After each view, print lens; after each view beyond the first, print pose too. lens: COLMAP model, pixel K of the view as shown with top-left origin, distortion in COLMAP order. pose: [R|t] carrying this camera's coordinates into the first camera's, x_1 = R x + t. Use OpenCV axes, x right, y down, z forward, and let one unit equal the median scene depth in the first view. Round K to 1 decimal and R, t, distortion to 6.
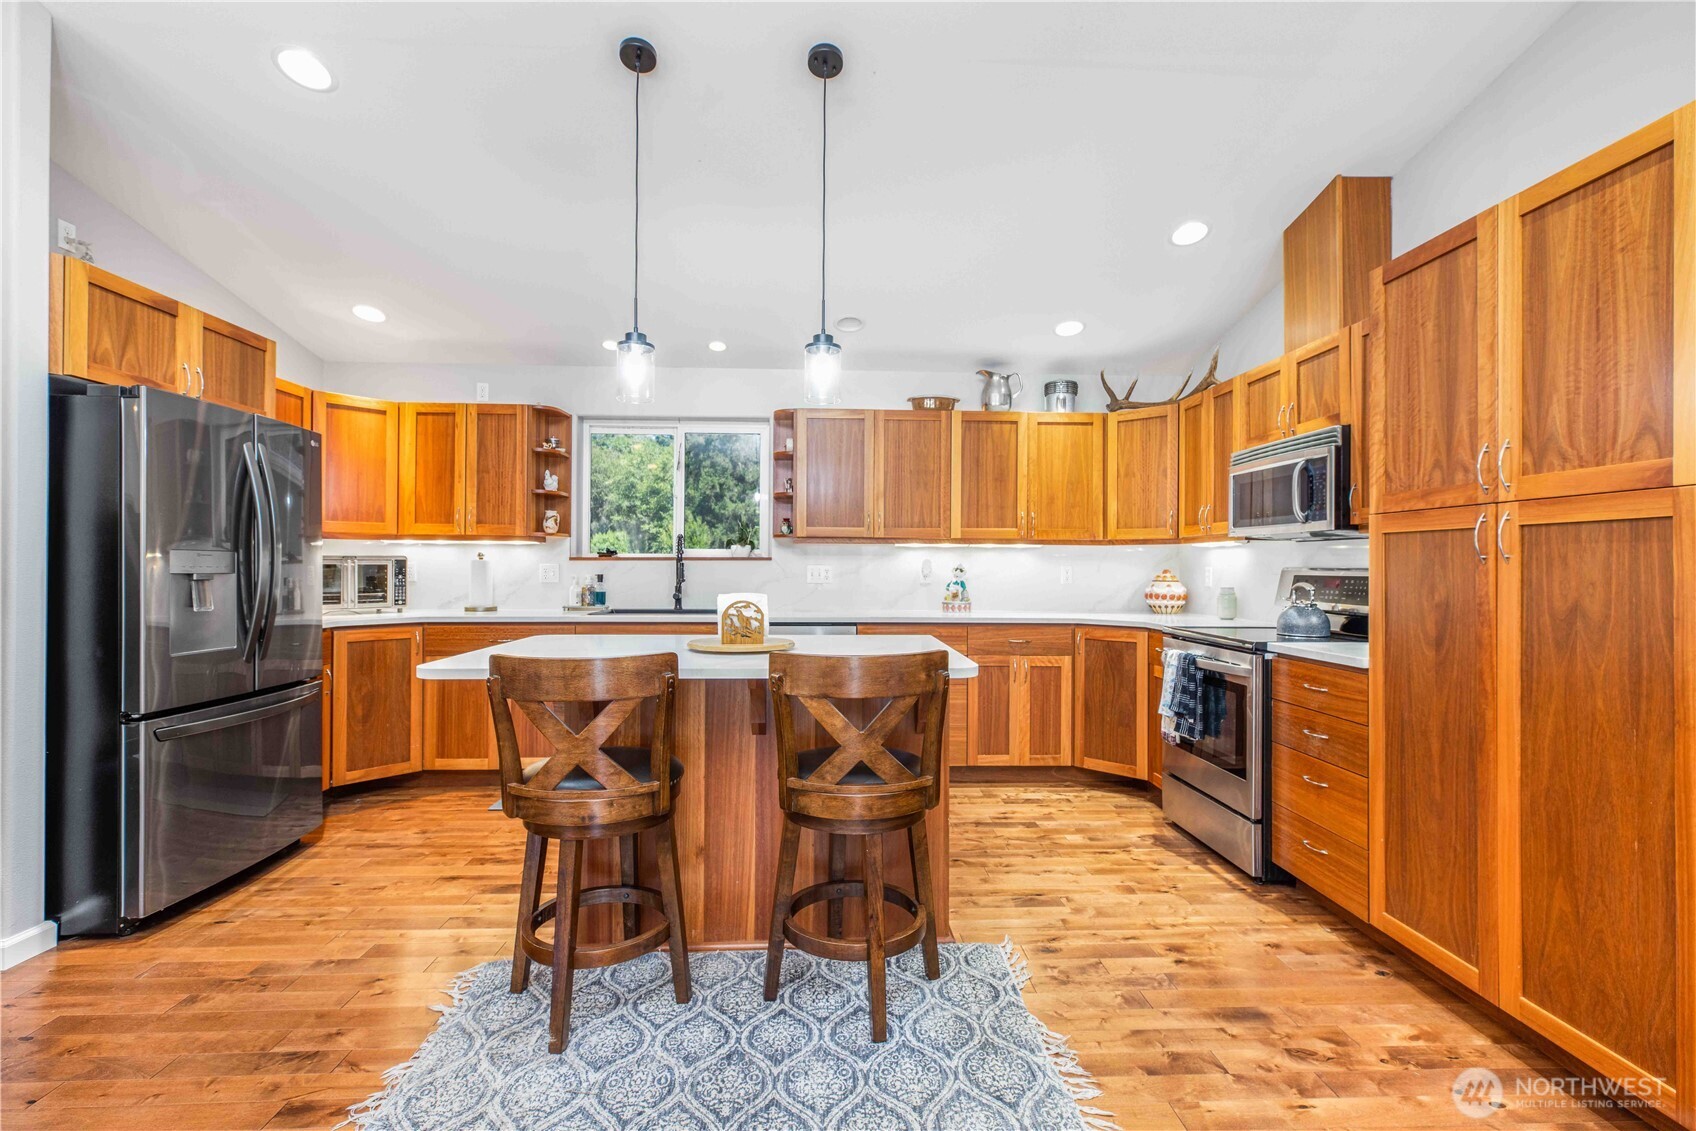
lens RADIAL K [[763.7, 0, 855.3], [0, 763.7, 558.8], [0, 0, 1]] dist [-0.041809, 0.012674]
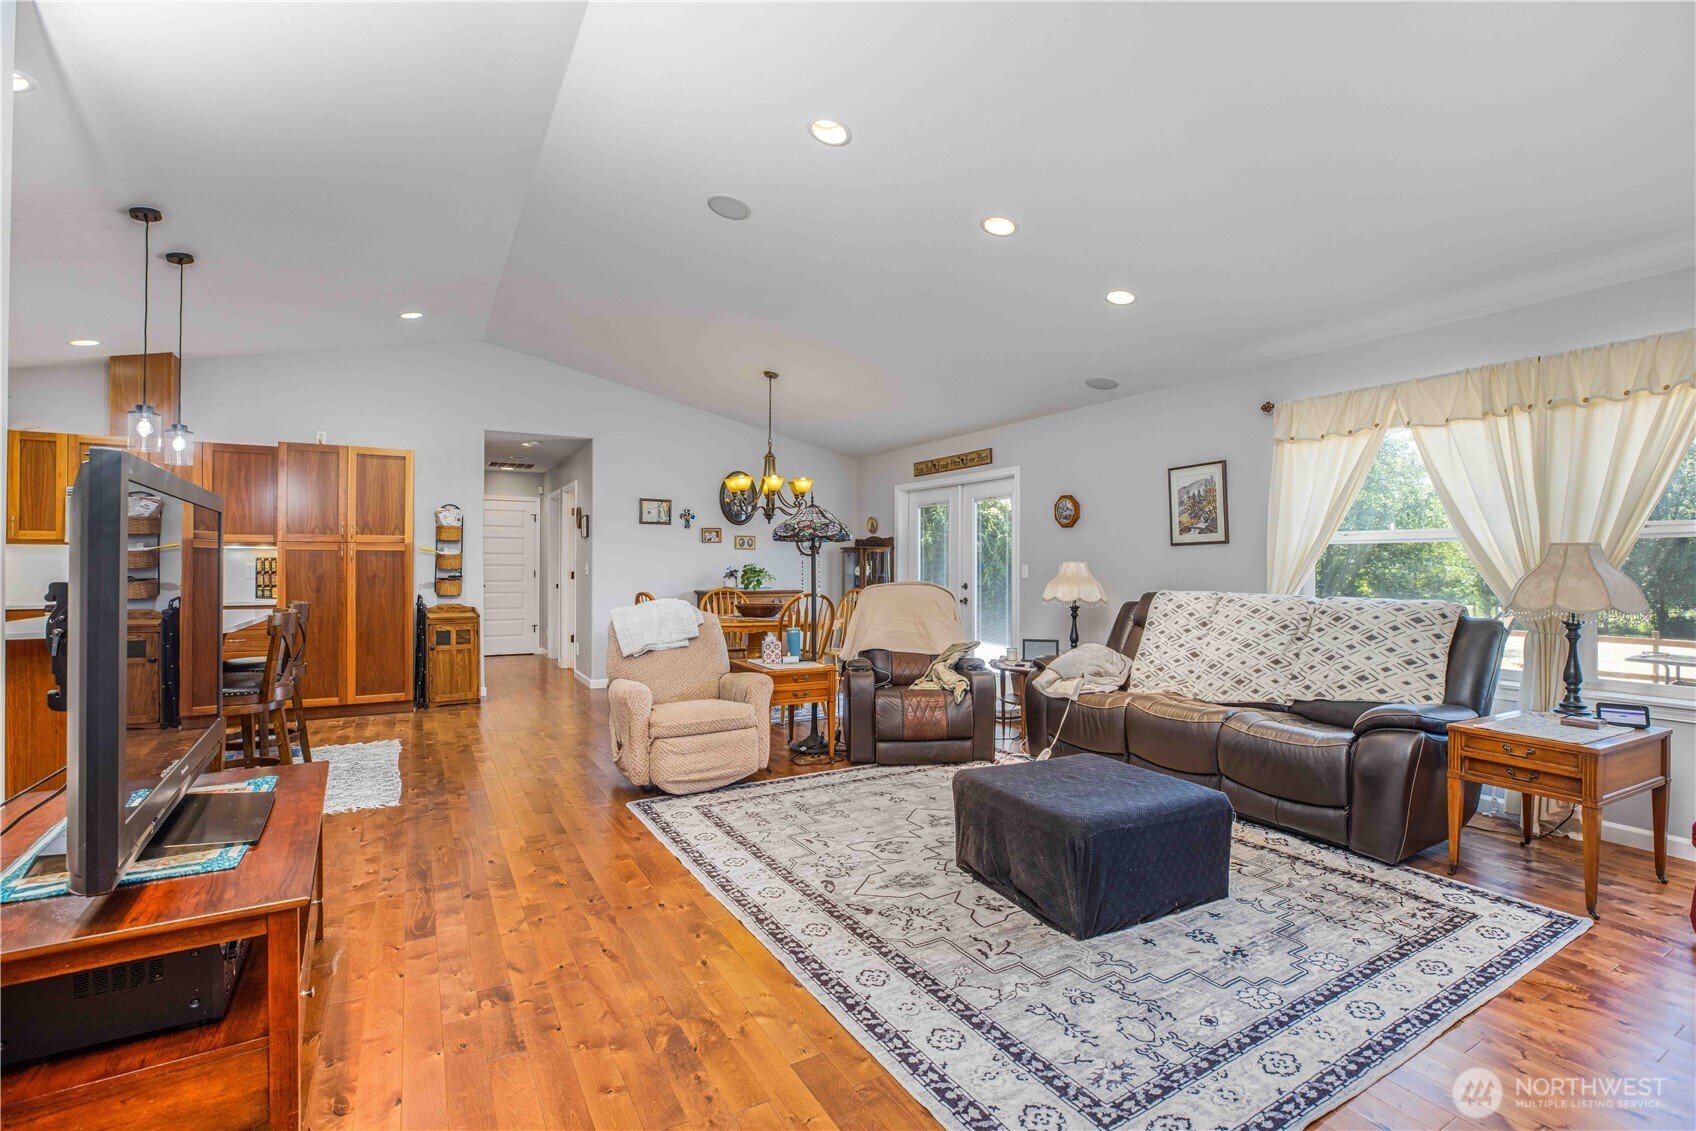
lens RADIAL K [[772.4, 0, 848.0], [0, 772.4, 565.5], [0, 0, 1]] dist [-0.045623, 0.014788]
pose [[-0.461192, -0.007706, 0.887267, -1.606634], [-0.013701, 0.999905, 0.001562, -0.006414], [-0.887194, -0.011436, -0.461254, 0.345085]]
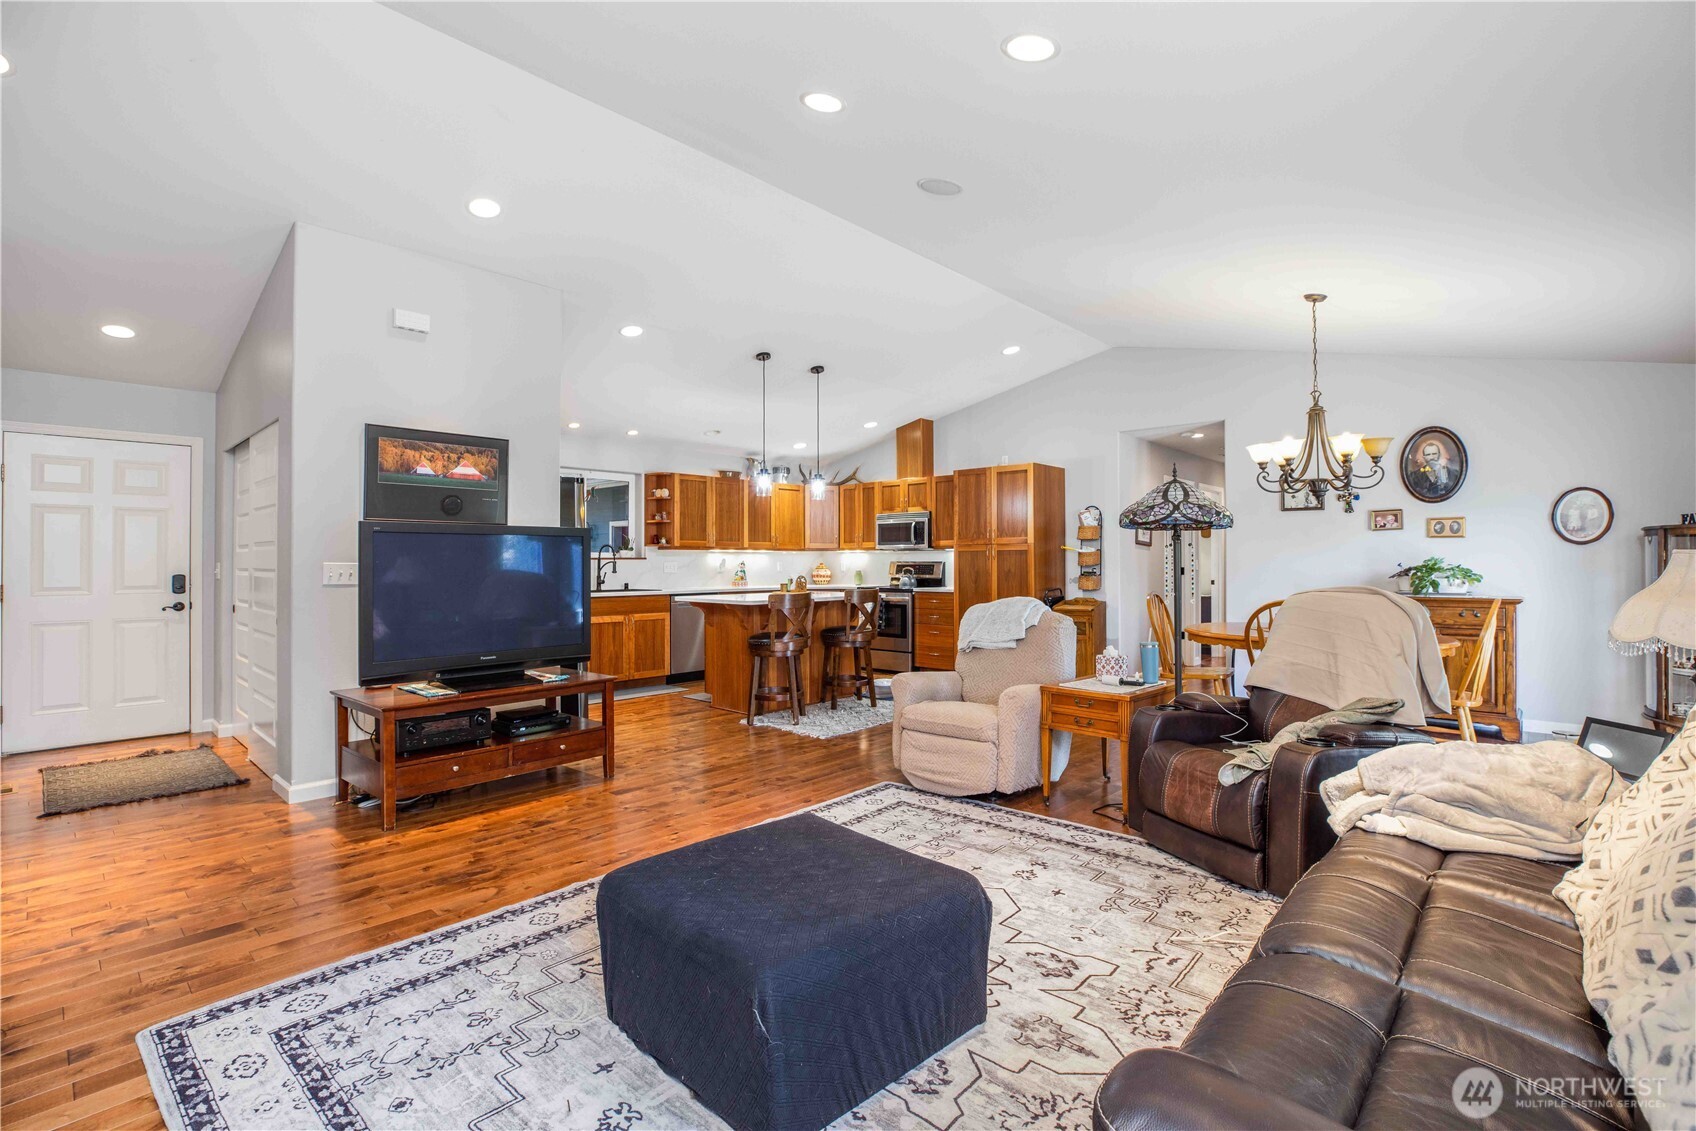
lens RADIAL K [[763.7, 0, 855.3], [0, 763.7, 558.8], [0, 0, 1]] dist [-0.041809, 0.012674]
pose [[0.696826, -0.005453, 0.717220, -1.366149], [0.001269, 0.999979, 0.006370, -0.013960], [-0.717239, -0.003529, 0.696818, -0.685325]]
